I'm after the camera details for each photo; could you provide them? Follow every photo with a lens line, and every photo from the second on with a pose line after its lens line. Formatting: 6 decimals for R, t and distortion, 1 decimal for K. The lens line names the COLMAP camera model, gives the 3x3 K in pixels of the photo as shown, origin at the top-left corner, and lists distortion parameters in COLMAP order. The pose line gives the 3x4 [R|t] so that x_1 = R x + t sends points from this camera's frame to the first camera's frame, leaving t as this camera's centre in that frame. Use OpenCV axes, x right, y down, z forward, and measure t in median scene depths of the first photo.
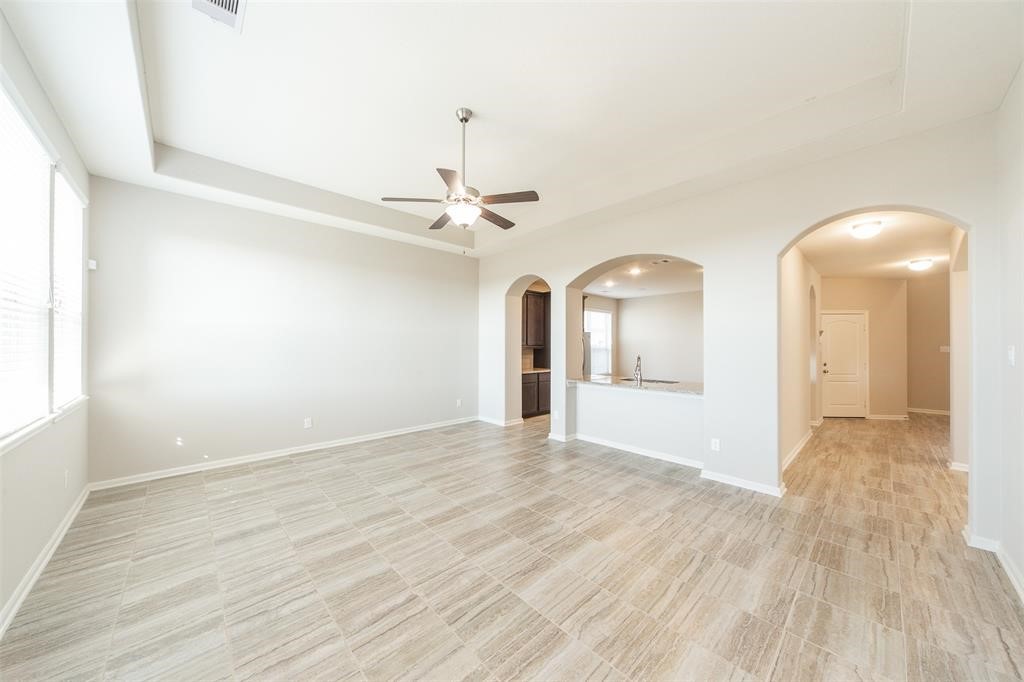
lens RADIAL K [[349.5, 0, 508.5], [0, 349.5, 344.4], [0, 0, 1]] dist [0.002453, 0.000002]
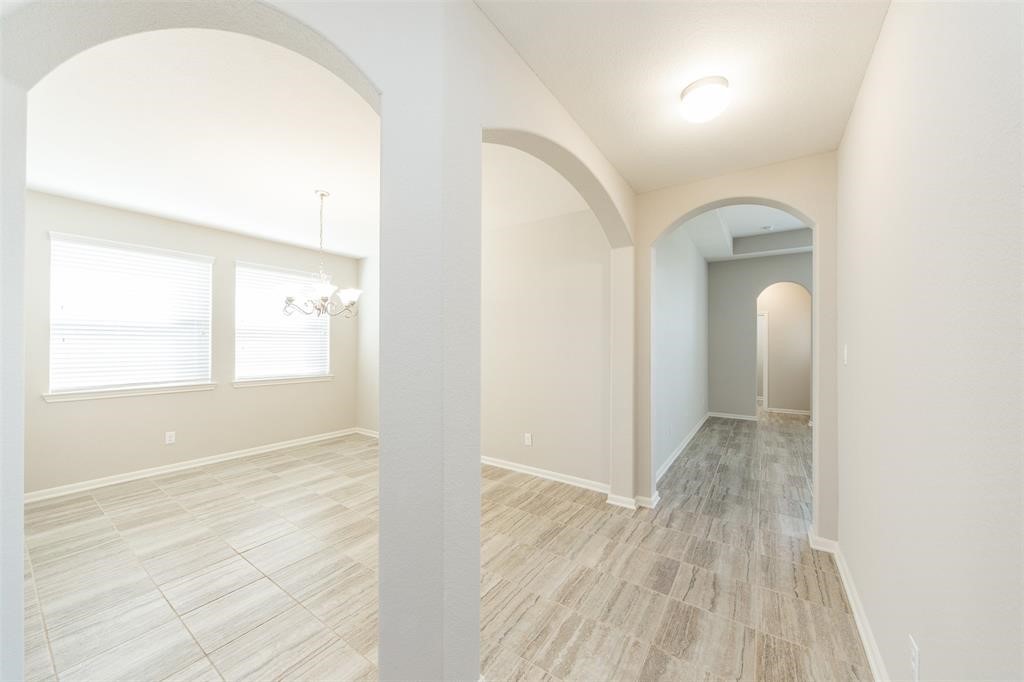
lens RADIAL K [[368.2, 0, 511.1], [0, 368.2, 340.5], [0, 0, 1]] dist [-0.001760, -0.000067]
pose [[-0.976793, -0.012219, -0.213835, 1.763071], [-0.010765, 0.999910, -0.007962, 0.010077], [0.213913, -0.005475, -0.976837, 1.816811]]
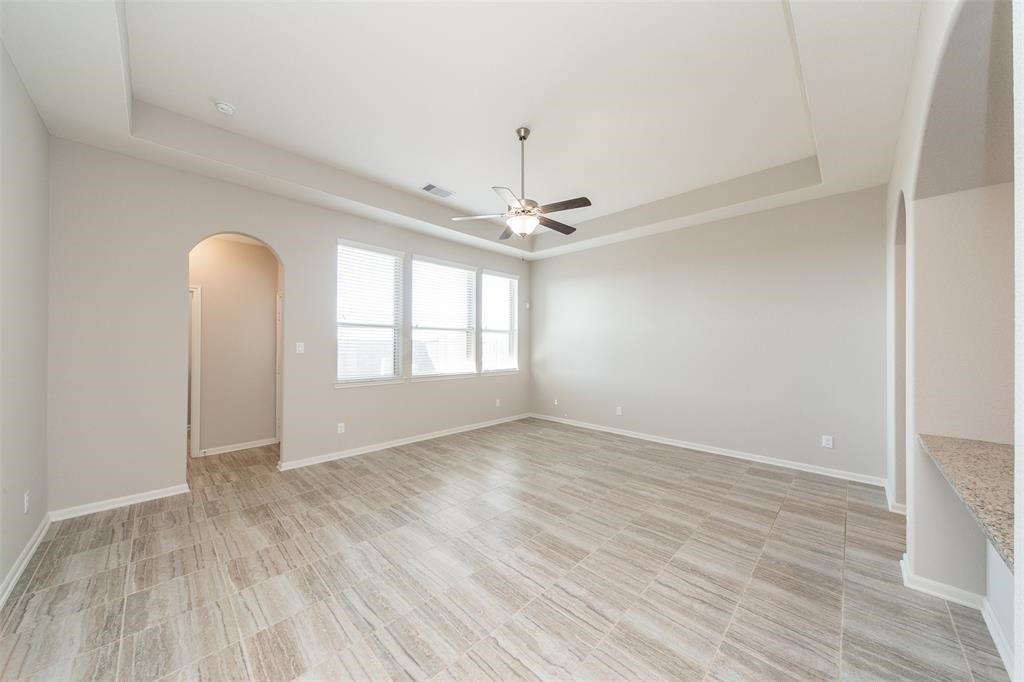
lens RADIAL K [[349.5, 0, 507.5], [0, 349.5, 343.1], [0, 0, 1]] dist [0.002453, 0.000002]
pose [[0.035489, -0.005799, -0.999353, 0.931167], [-0.002672, 0.999979, -0.005897, 0.004185], [0.999367, 0.002880, 0.035472, 0.888383]]
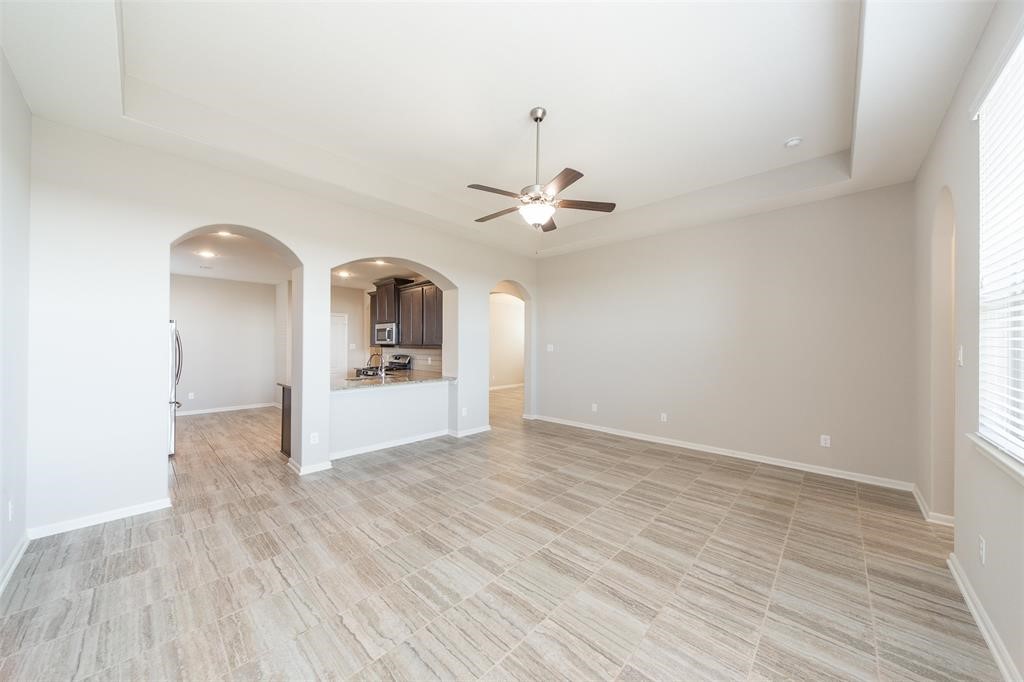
lens RADIAL K [[349.5, 0, 510.4], [0, 349.5, 345.3], [0, 0, 1]] dist [0.002453, 0.000002]
pose [[-0.066907, -0.005521, 0.997744, -1.082783], [-0.006683, 0.999965, 0.005085, -0.000880], [-0.997737, -0.006327, -0.066942, 1.108598]]
